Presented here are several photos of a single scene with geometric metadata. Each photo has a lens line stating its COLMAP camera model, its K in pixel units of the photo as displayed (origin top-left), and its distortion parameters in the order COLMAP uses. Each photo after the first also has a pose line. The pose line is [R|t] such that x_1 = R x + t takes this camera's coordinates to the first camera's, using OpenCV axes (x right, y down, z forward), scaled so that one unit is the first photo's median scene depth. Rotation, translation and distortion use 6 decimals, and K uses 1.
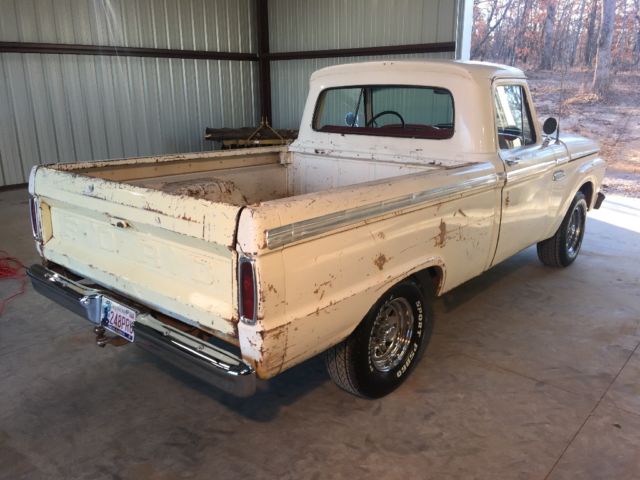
lens RADIAL K [[548.2, 0, 320.0], [0, 548.2, 240.0], [0, 0, 1]] dist [0.067512, -0.066085]
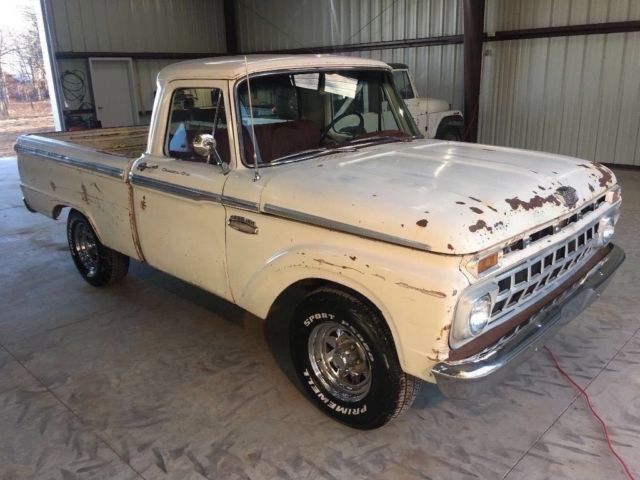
lens RADIAL K [[548.2, 0, 320.0], [0, 548.2, 240.0], [0, 0, 1]] dist [0.067512, -0.066085]
pose [[-0.059203, 0.303121, -0.951111, 0.845362], [-0.243884, 0.919518, 0.308233, -0.260557], [0.967996, 0.250209, 0.019488, 0.862572]]
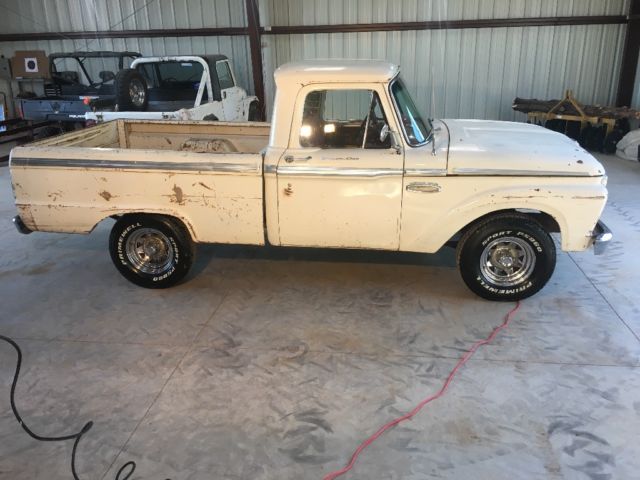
lens RADIAL K [[557.6, 0, 320.0], [0, 557.6, 240.0], [0, 0, 1]] dist [0.054439, -0.090069]
pose [[0.555691, 0.276392, -0.784102, 0.871560], [-0.211388, 0.959099, 0.188268, -0.136610], [0.804067, 0.061131, 0.591388, 0.245646]]
